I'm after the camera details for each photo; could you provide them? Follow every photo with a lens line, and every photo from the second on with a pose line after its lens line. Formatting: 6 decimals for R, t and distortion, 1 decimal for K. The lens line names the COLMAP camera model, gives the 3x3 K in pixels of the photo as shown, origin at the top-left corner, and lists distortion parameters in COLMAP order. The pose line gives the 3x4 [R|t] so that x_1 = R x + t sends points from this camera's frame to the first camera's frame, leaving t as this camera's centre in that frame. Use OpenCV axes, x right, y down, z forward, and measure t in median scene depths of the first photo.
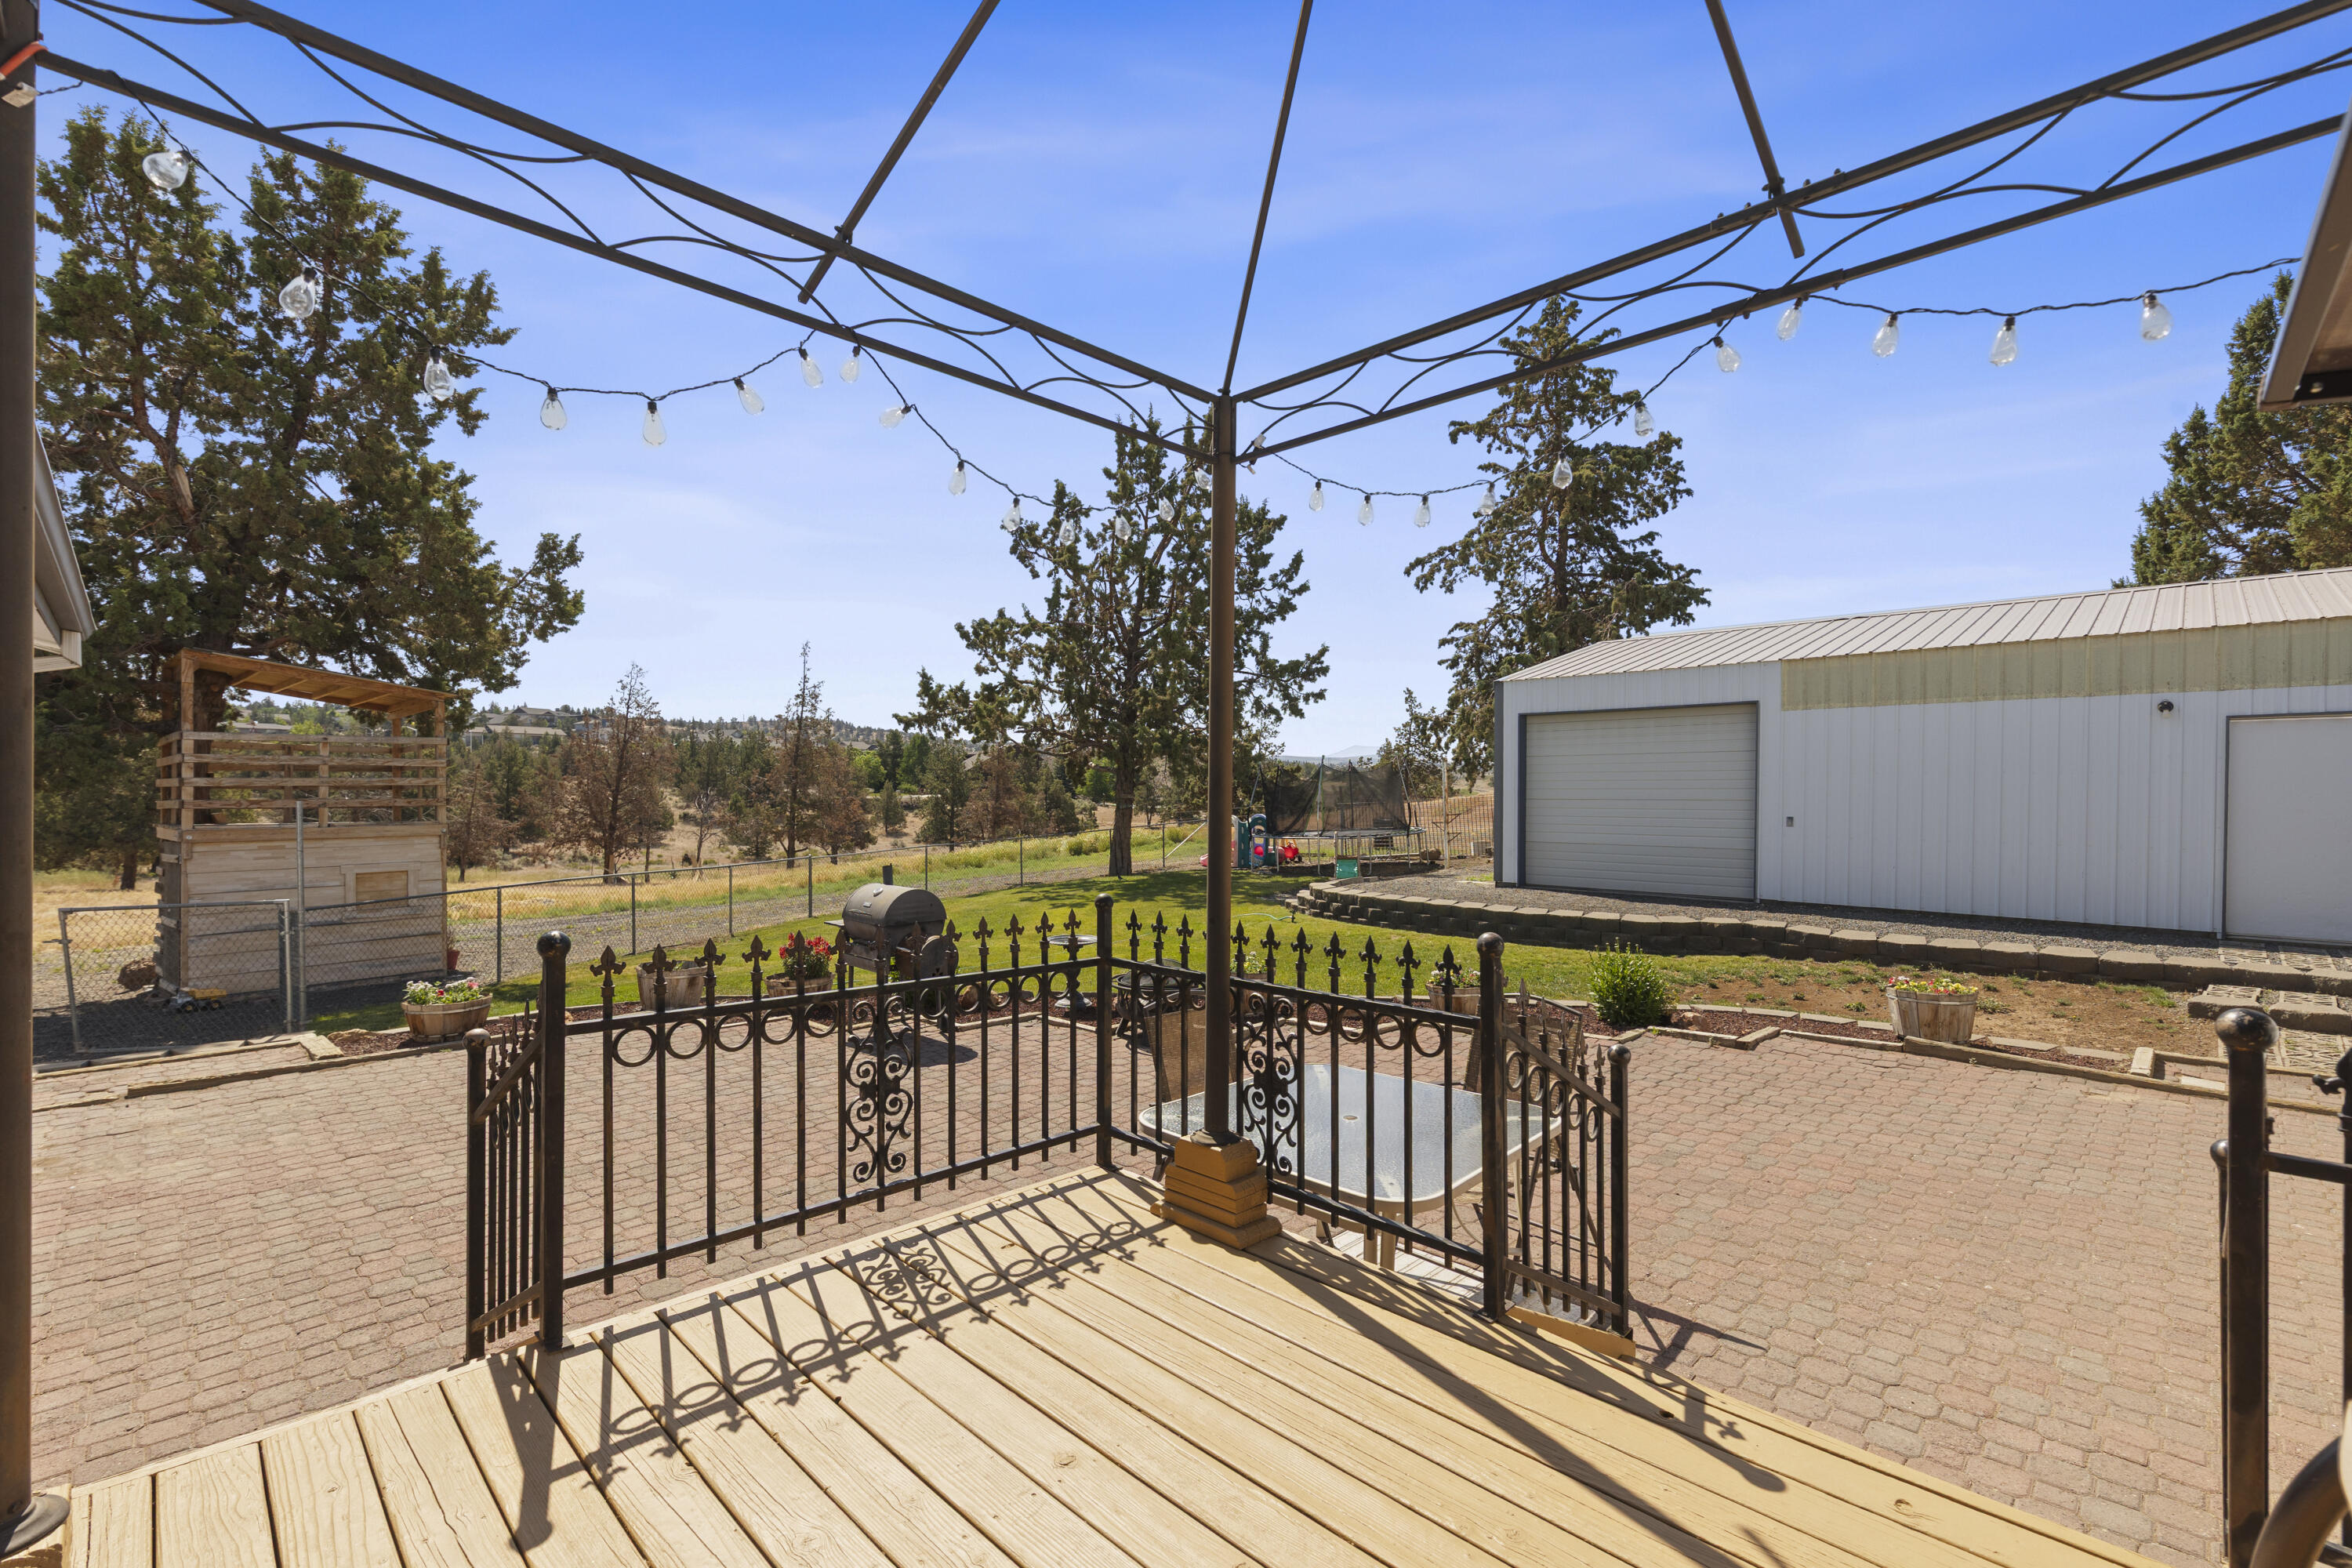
lens RADIAL K [[1030.6, 0, 1183.8], [0, 1030.6, 788.2], [0, 0, 1]] dist [0.001020, 0.000626]
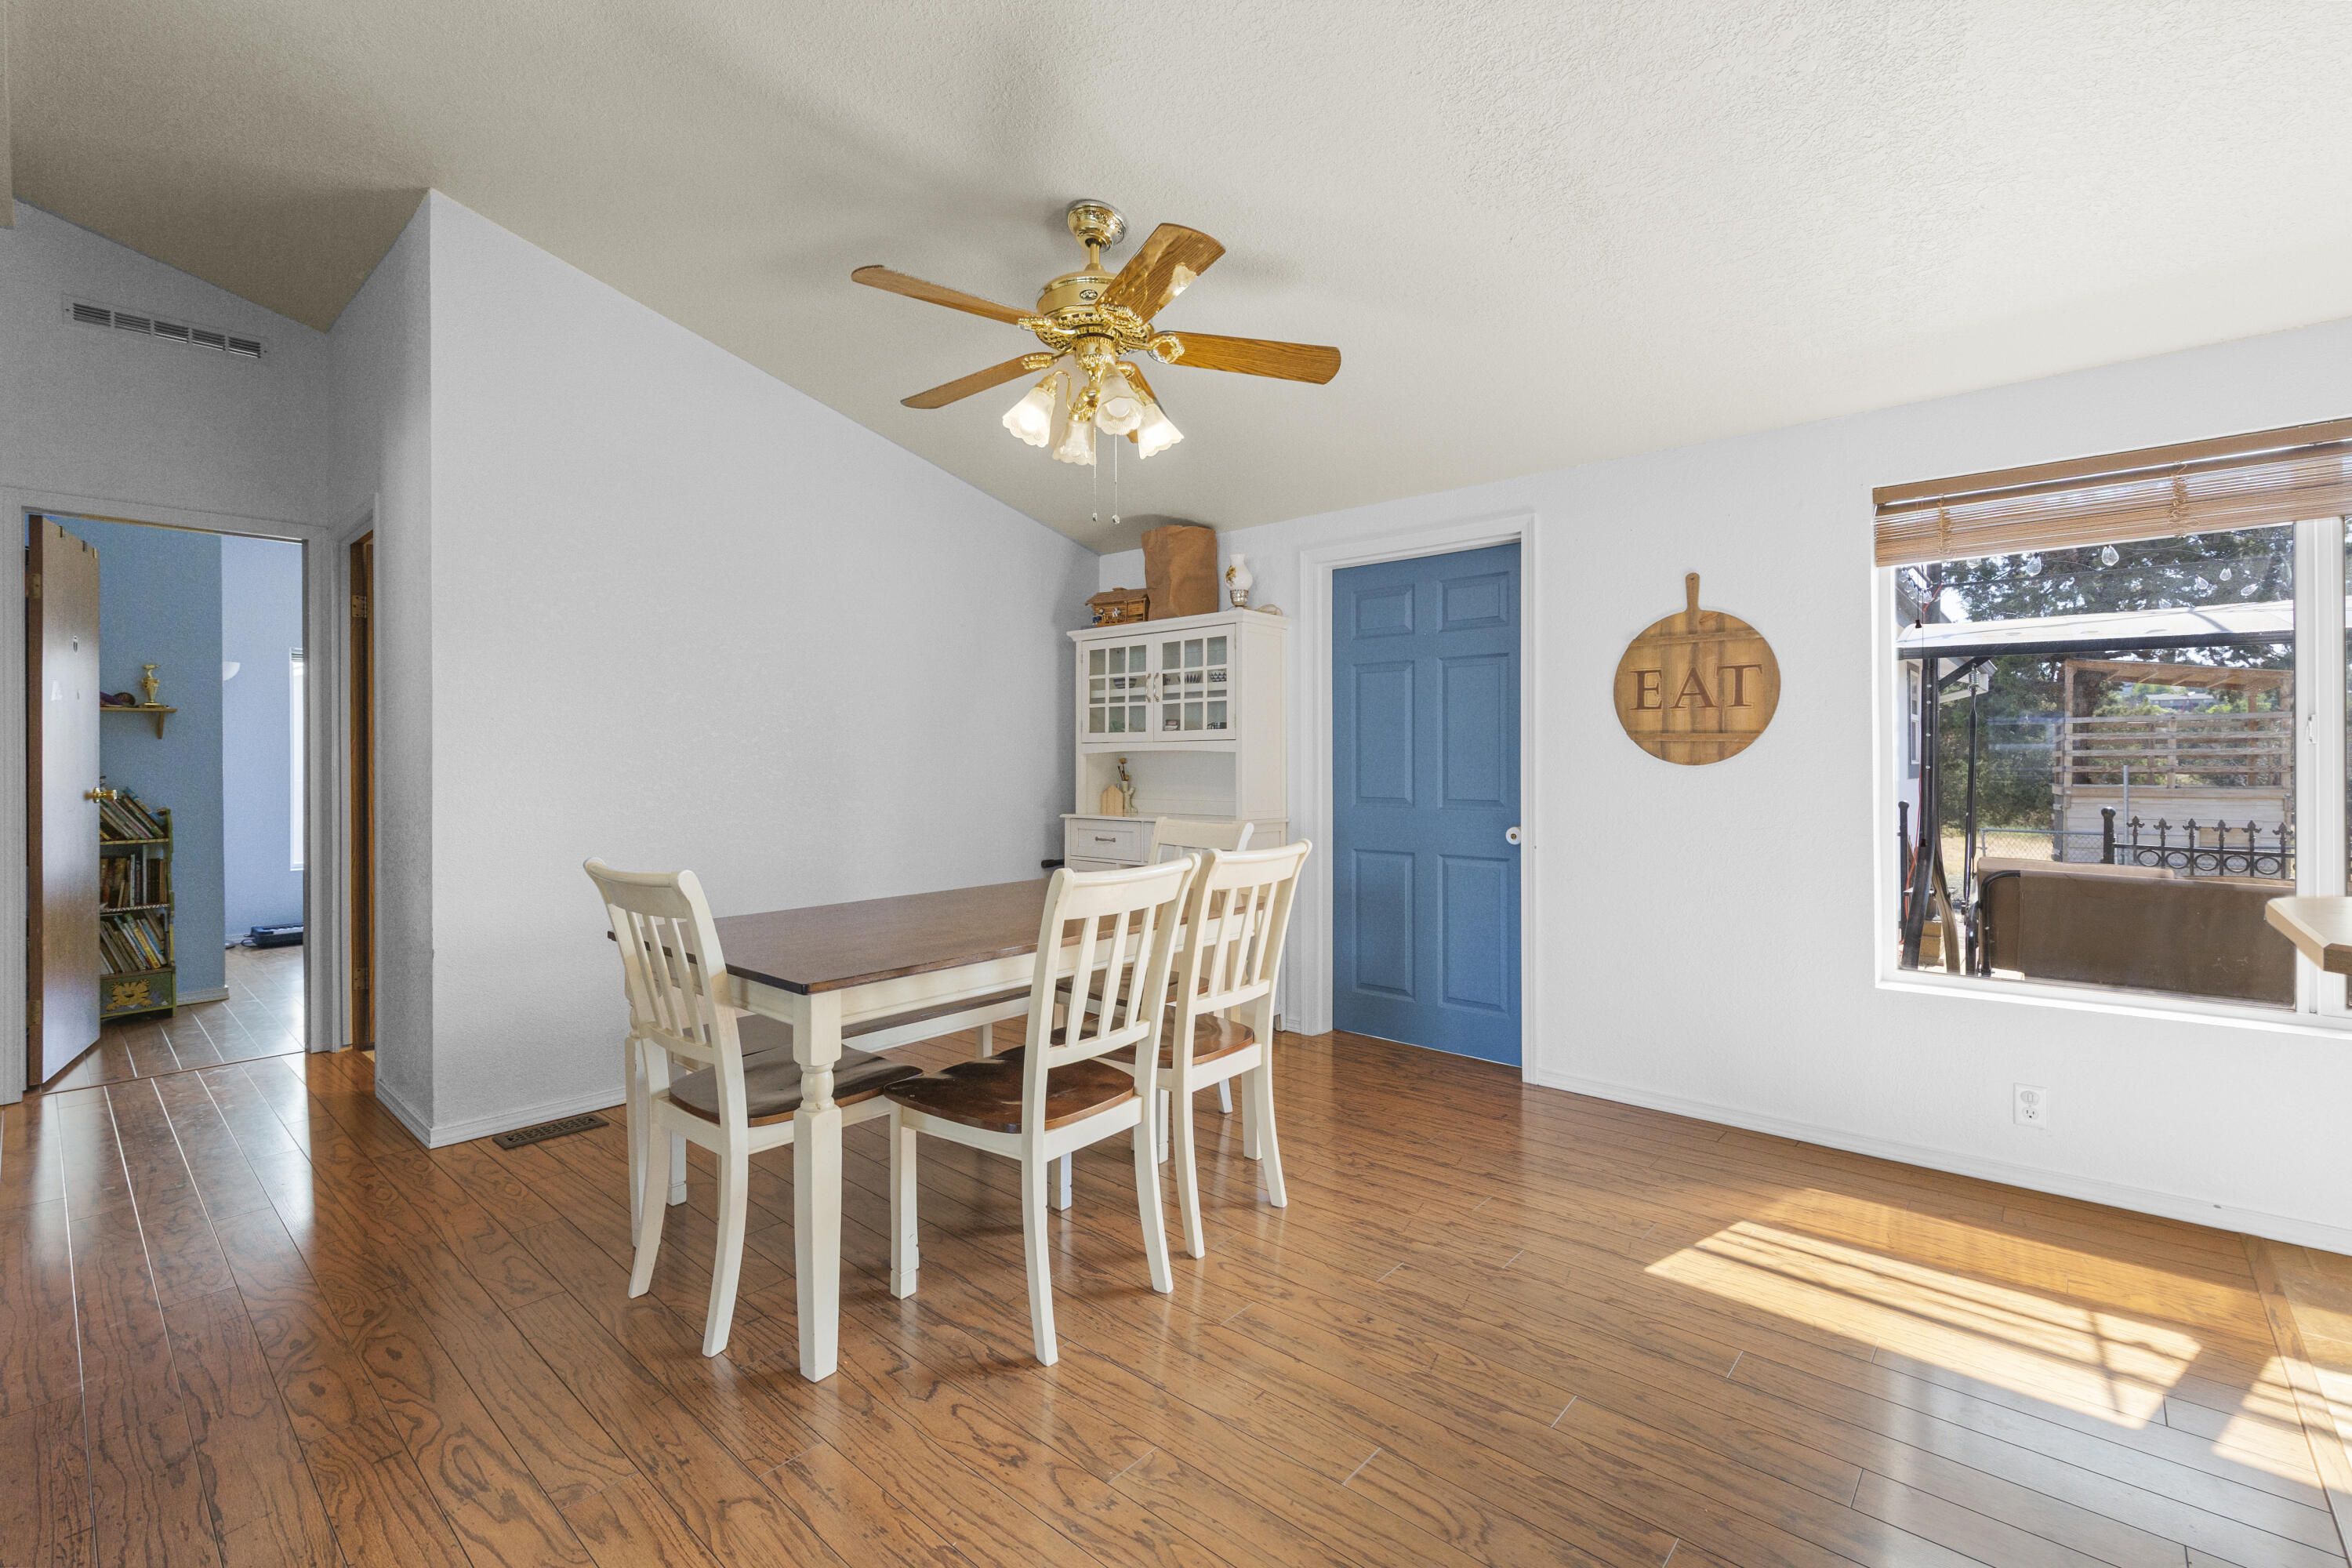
lens RADIAL K [[1030.6, 0, 1176.5], [0, 1030.6, 771.2], [0, 0, 1]] dist [0.001020, 0.000626]
pose [[0.059205, 0.007284, -0.998219, 0.348191], [0.002964, 0.999968, 0.007473, 0.003799], [0.998241, -0.003402, 0.059182, -0.282520]]
